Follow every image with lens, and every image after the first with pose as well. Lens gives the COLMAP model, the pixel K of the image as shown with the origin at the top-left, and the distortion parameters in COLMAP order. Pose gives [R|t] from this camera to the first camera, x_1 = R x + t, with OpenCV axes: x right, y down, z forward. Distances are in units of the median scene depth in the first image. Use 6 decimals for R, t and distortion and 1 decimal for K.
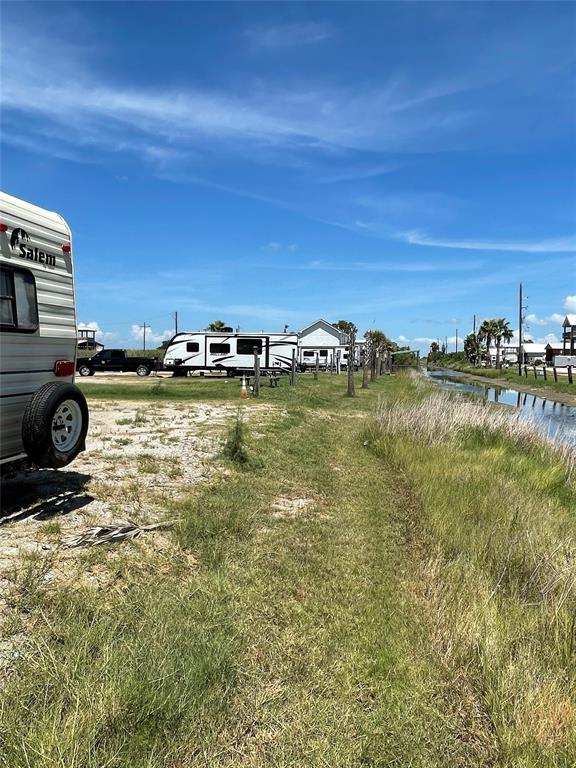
lens RADIAL K [[545.1, 0, 316.9], [0, 545.1, 439.0], [0, 0, 1]] dist [0.031522, -0.044030]
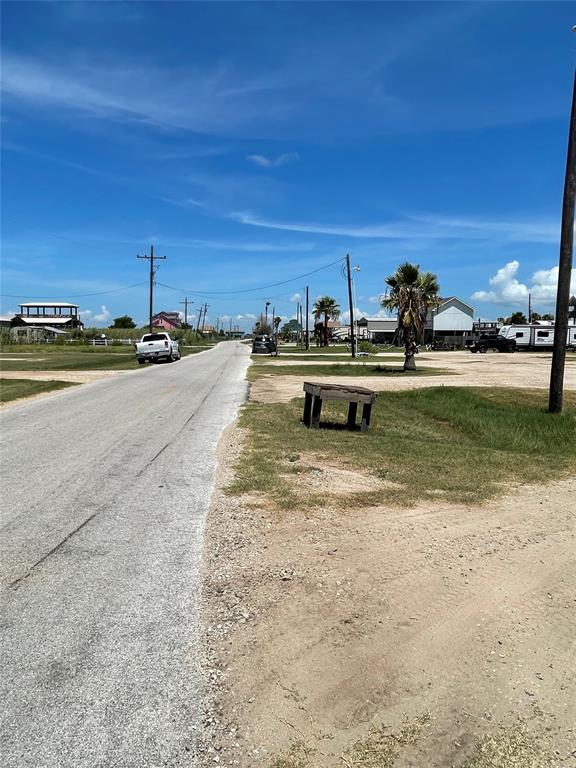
lens RADIAL K [[545.7, 0, 288.0], [0, 545.7, 384.0], [0, 0, 1]] dist [0.027552, -0.035989]
pose [[0.967004, -0.029203, 0.253082, -1.220042], [0.043456, 0.997757, -0.050909, -0.076446], [-0.251028, 0.060227, 0.966104, 0.381666]]
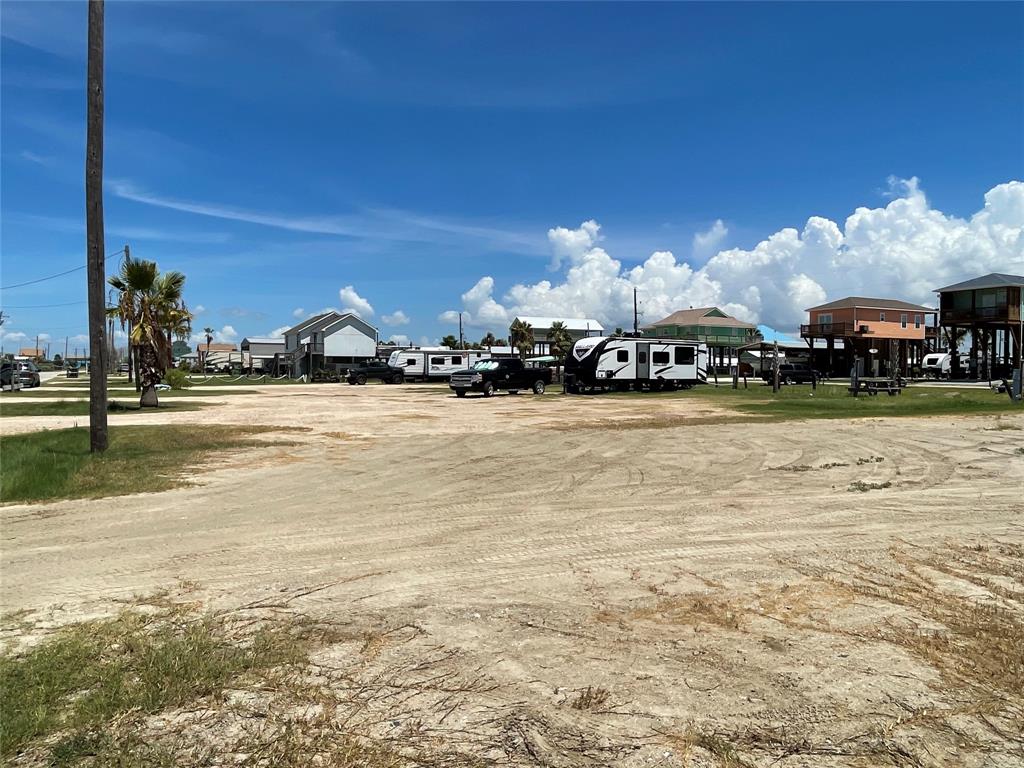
lens RADIAL K [[727.6, 0, 512.0], [0, 727.6, 384.0], [0, 0, 1]] dist [0.027552, -0.035989]
pose [[0.783969, -0.021706, 0.620420, -1.020659], [0.094379, 0.991939, -0.084554, -0.051908], [-0.613583, 0.124842, 0.779699, 0.269443]]
